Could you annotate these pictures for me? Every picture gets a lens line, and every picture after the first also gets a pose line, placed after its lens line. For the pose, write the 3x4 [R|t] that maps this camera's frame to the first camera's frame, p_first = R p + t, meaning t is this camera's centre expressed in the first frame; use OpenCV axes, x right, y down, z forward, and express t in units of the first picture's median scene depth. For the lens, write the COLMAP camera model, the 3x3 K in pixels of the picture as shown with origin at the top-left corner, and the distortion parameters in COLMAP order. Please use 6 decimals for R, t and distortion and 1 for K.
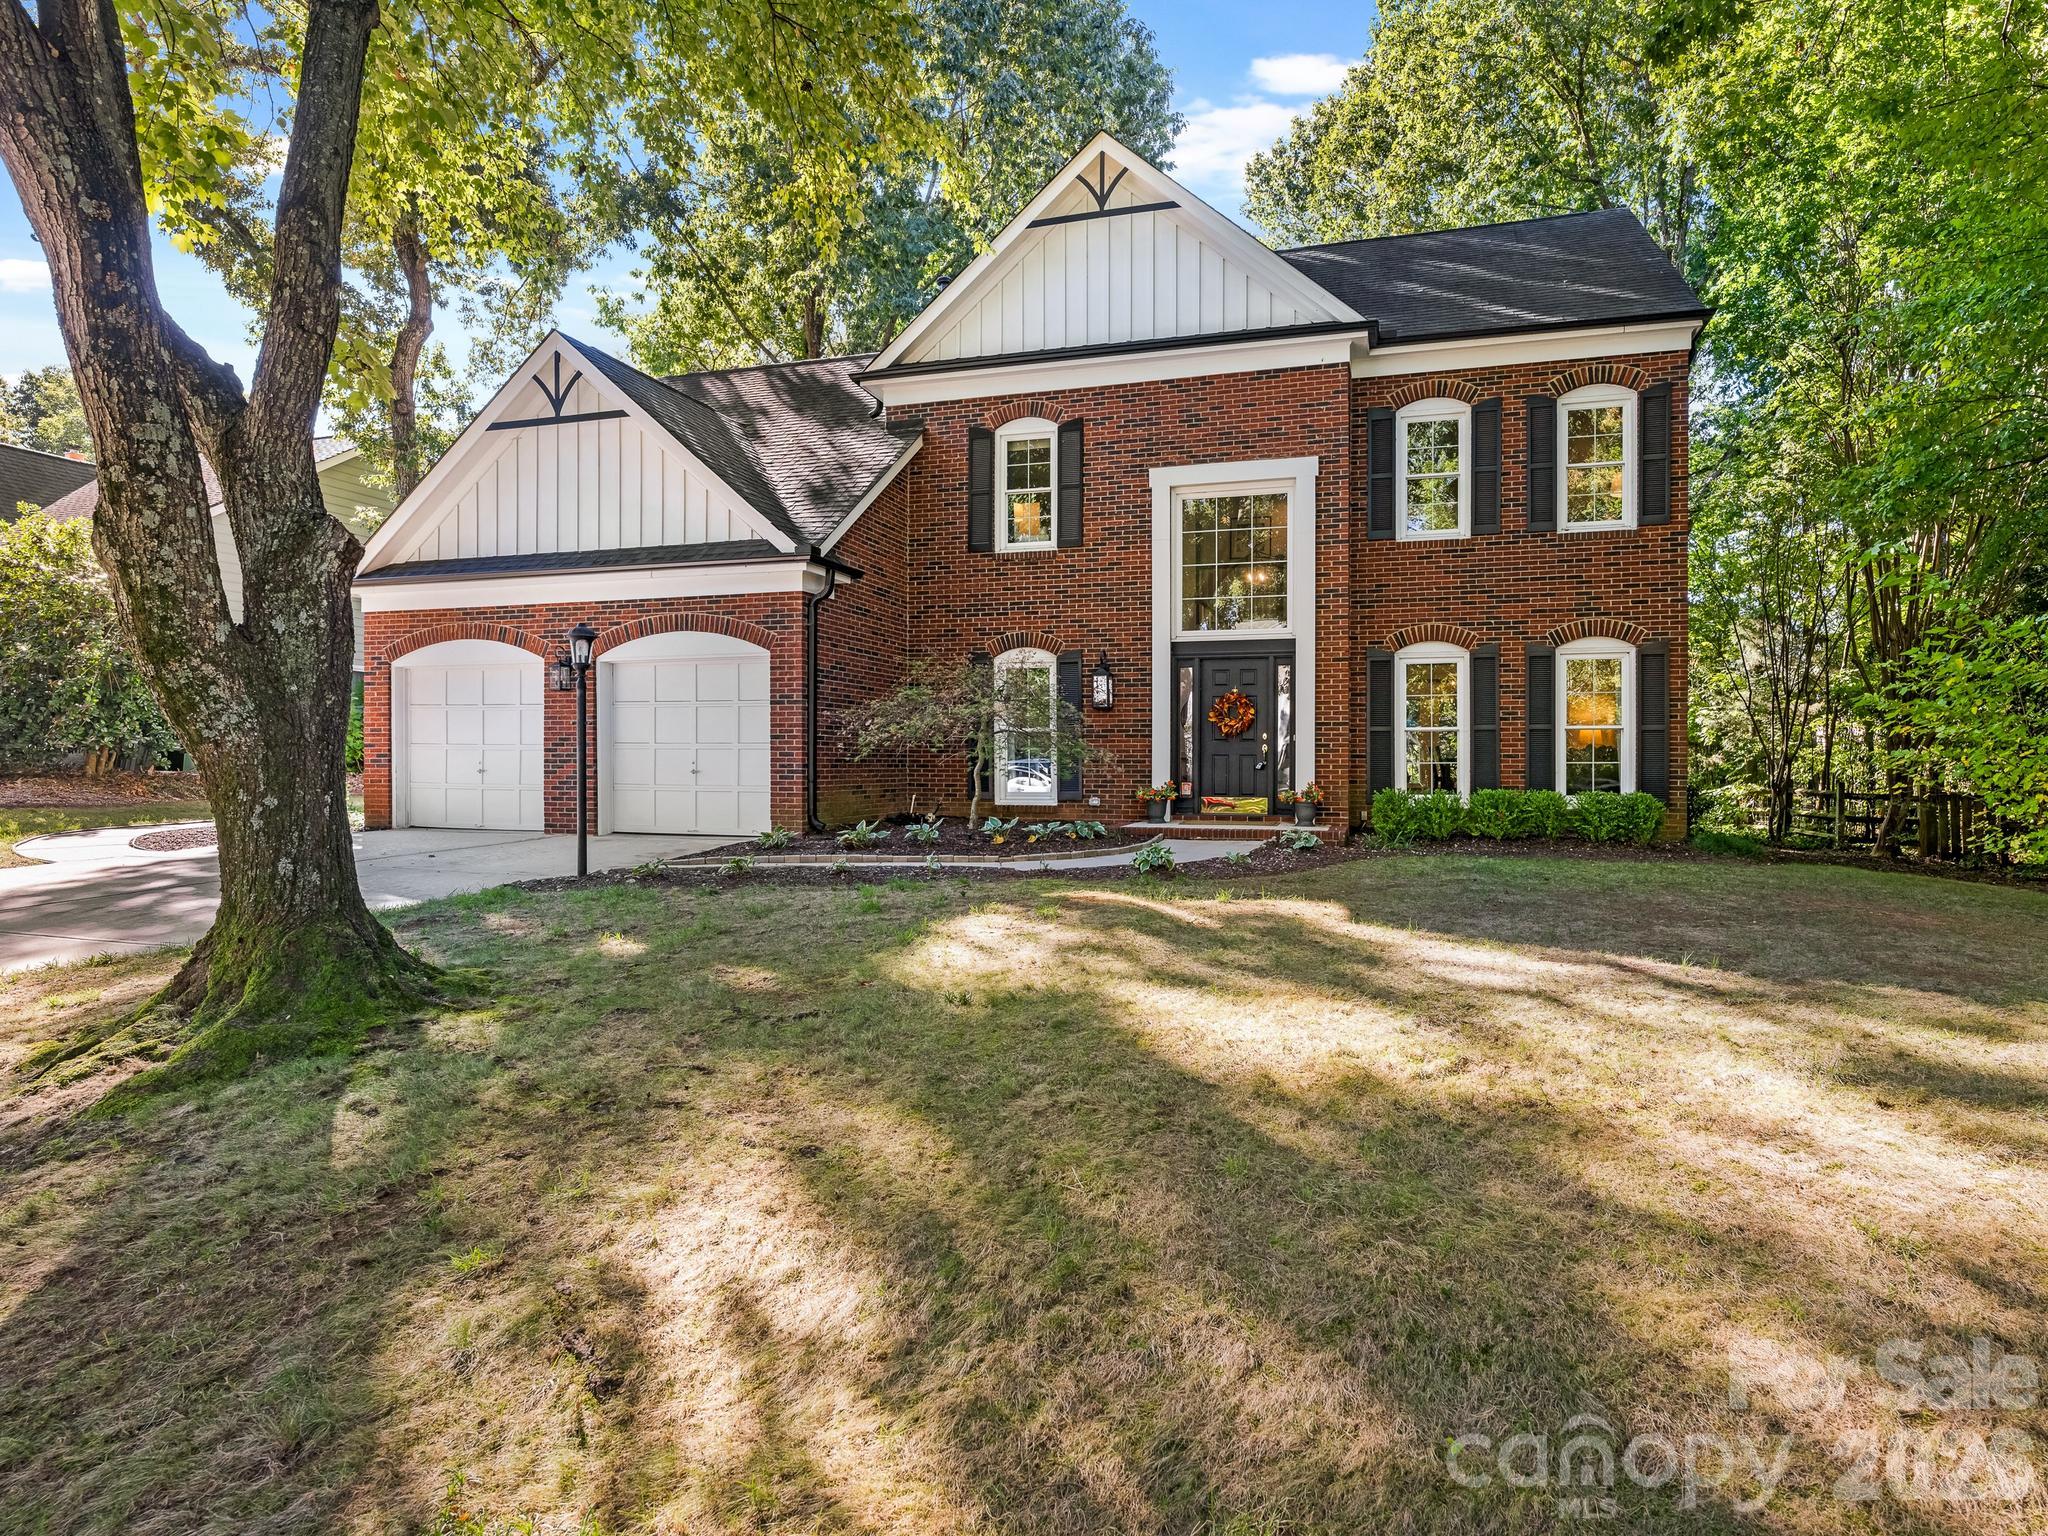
lens RADIAL K [[1102.5, 0, 1033.5], [0, 1102.5, 761.5], [0, 0, 1]] dist [0.007831, 0.003513]
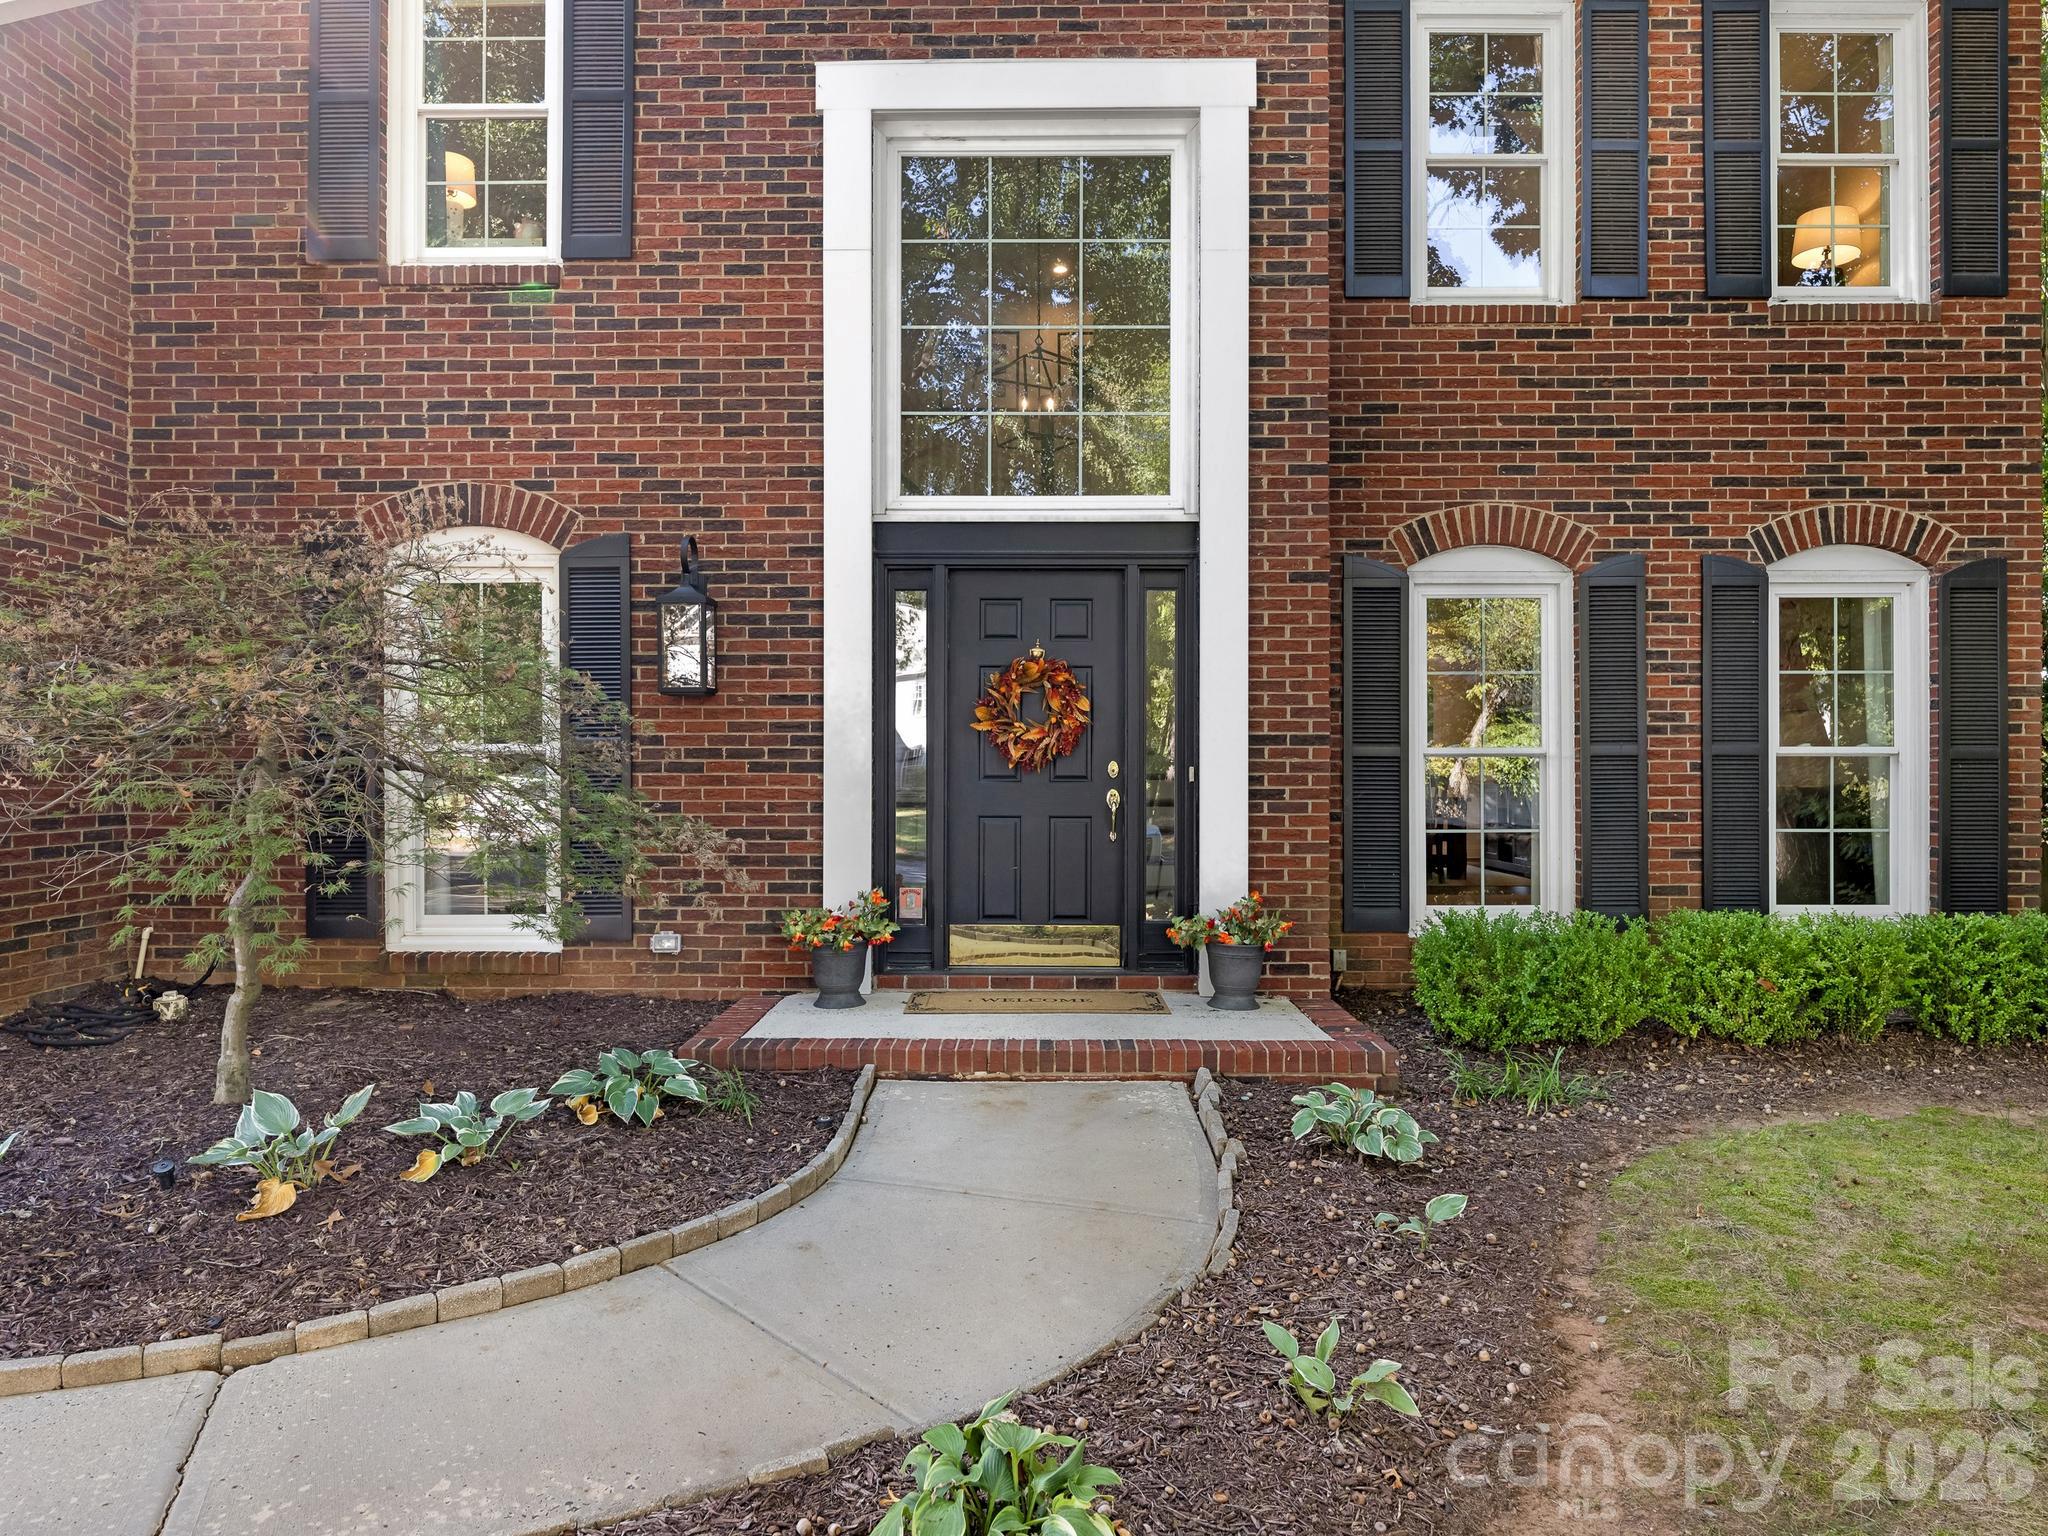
lens RADIAL K [[1289.0, 0, 1032.1], [0, 1289.0, 752.0], [0, 0, 1]] dist [-0.012810, 0.003218]
pose [[0.947621, -0.001693, 0.319391, 0.035034], [0.003582, 0.999979, -0.005325, -0.026724], [-0.319375, 0.006190, 0.947608, 0.571516]]
